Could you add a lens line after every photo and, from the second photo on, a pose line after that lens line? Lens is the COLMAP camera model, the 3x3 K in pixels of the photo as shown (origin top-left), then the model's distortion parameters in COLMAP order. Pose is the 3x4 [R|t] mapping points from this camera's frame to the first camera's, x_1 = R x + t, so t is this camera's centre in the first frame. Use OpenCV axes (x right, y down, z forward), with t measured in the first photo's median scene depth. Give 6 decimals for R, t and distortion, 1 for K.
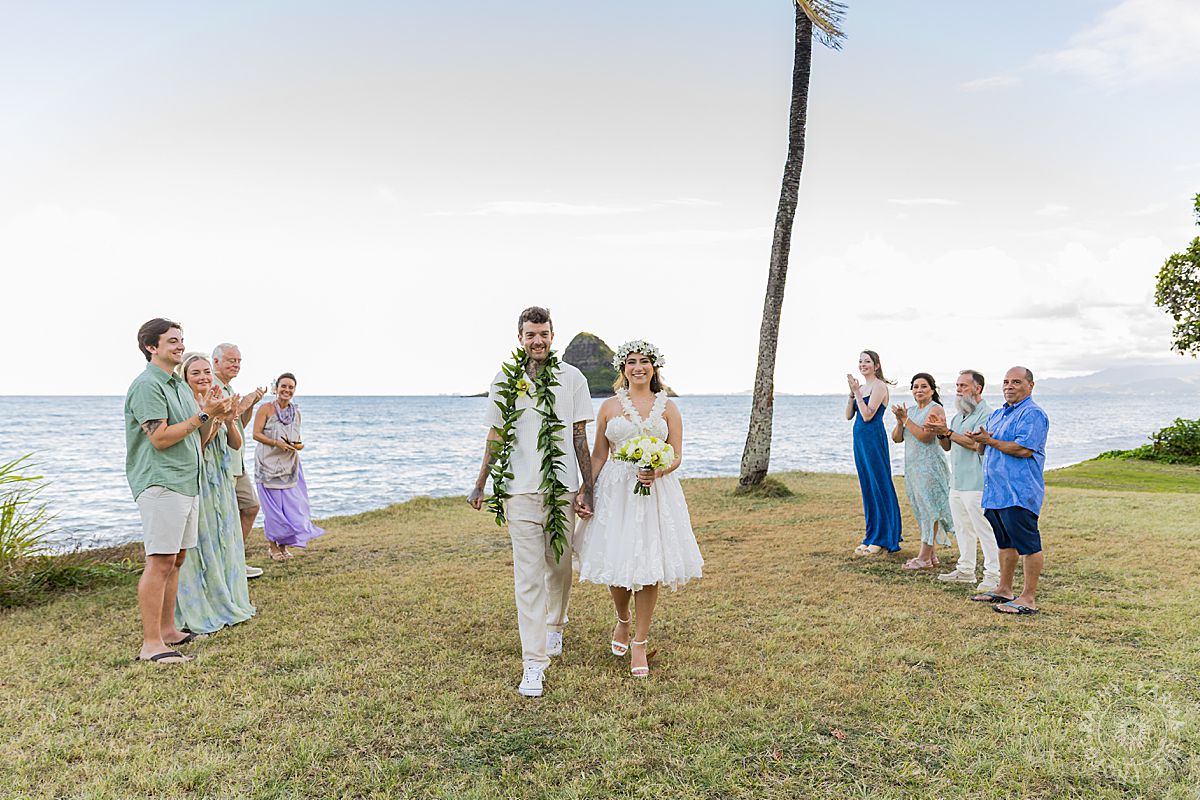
lens RADIAL K [[897.9, 0, 602.5], [0, 897.9, 427.0], [0, 0, 1]] dist [0.010133, 0.001119]
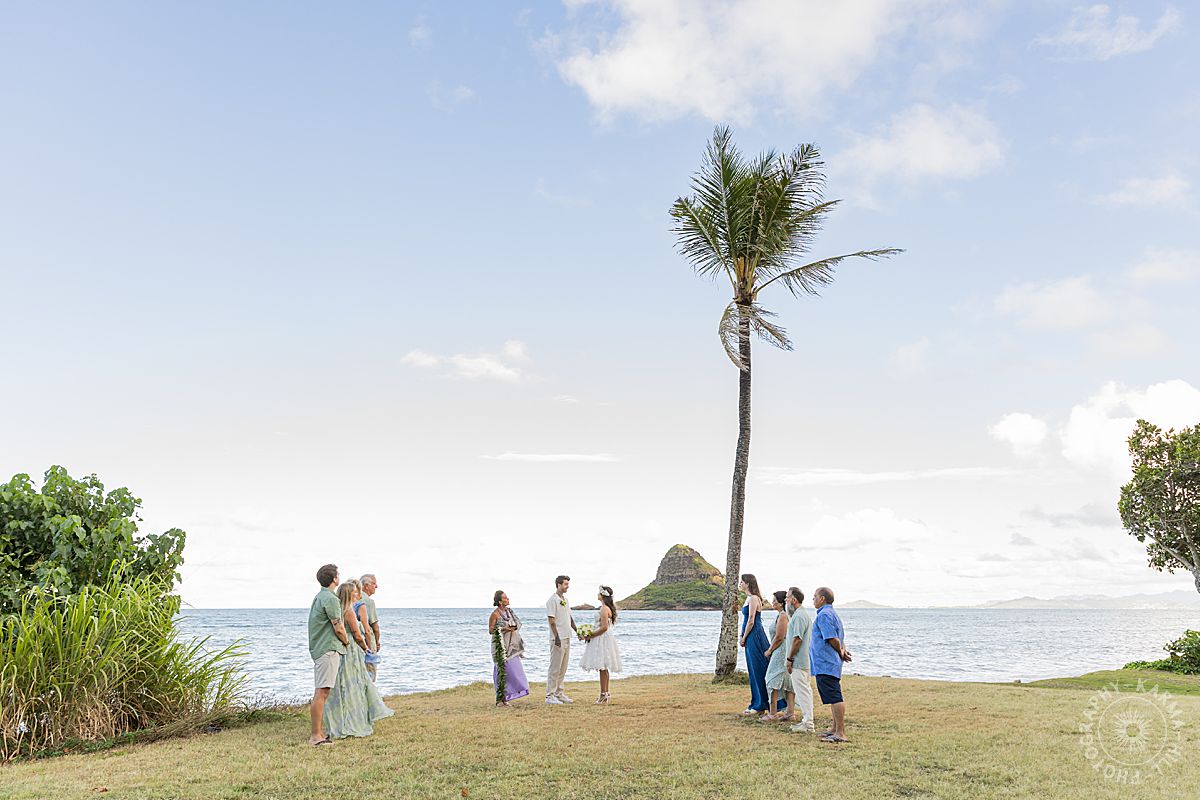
lens RADIAL K [[866.2, 0, 590.7], [0, 866.2, 398.3], [0, 0, 1]] dist [0.029087, -0.007912]
pose [[0.991923, -0.030442, -0.123138, 0.141348], [-0.003744, 0.963324, -0.268315, 0.015827], [0.126790, 0.266609, 0.955429, -0.363437]]
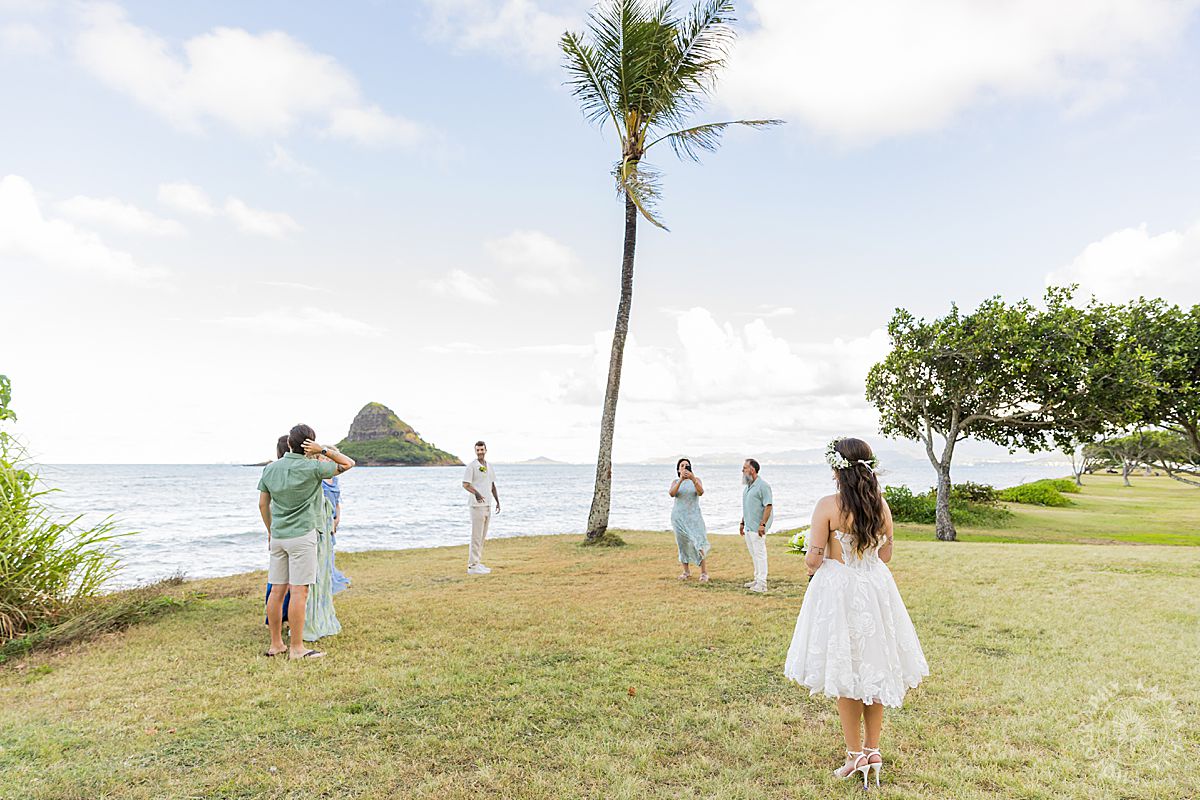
lens RADIAL K [[866.2, 0, 590.7], [0, 866.2, 398.3], [0, 0, 1]] dist [0.029087, -0.007912]
pose [[0.973029, 0.019217, 0.229883, -0.142859], [0.006319, 0.993930, -0.109833, 0.000146], [-0.230598, 0.108323, 0.967001, -0.268465]]
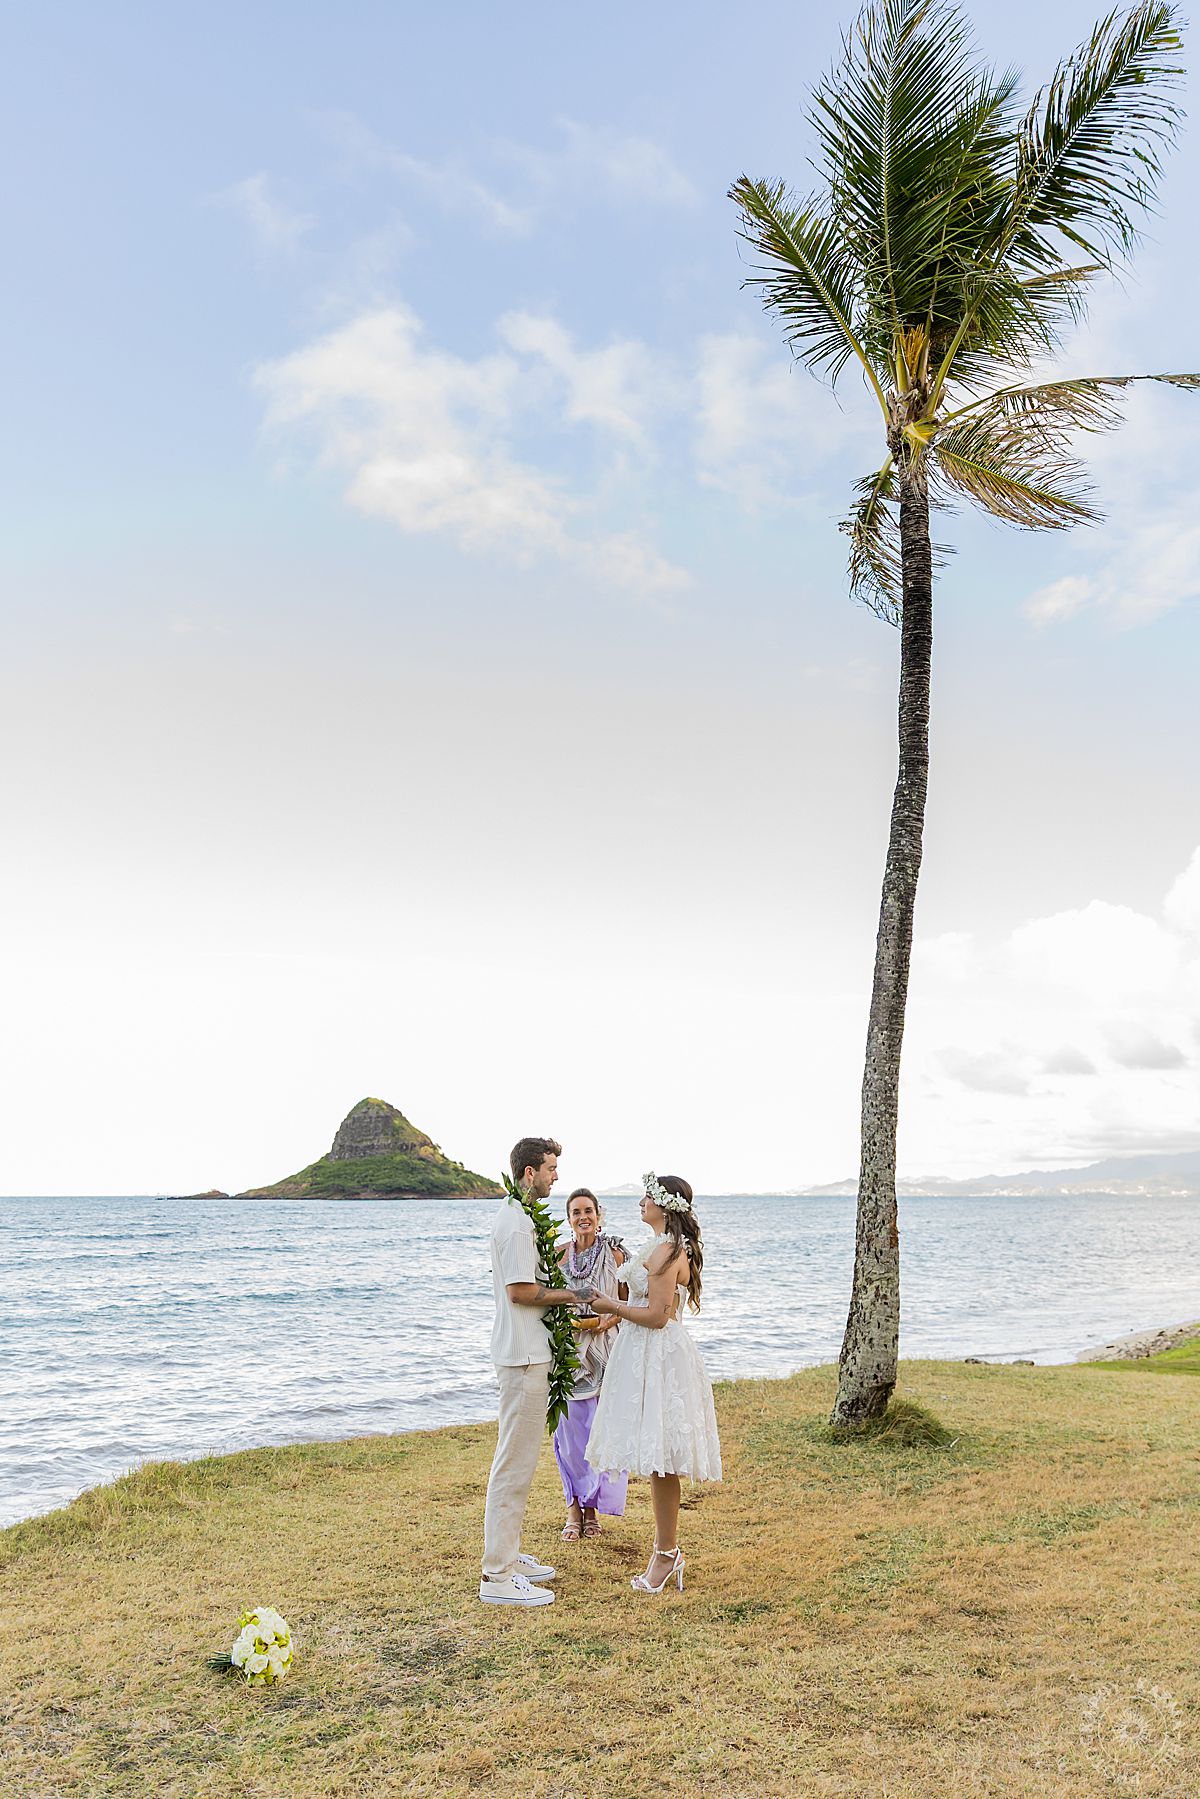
lens RADIAL K [[1298.6, 0, 600.0], [0, 1298.6, 899.5], [0, 0, 1]] dist [0.029087, -0.007912]
pose [[0.987767, 0.035406, 0.151864, -0.091089], [0.004524, 0.966965, -0.254867, -0.025908], [-0.155871, 0.252437, 0.954976, 0.285430]]
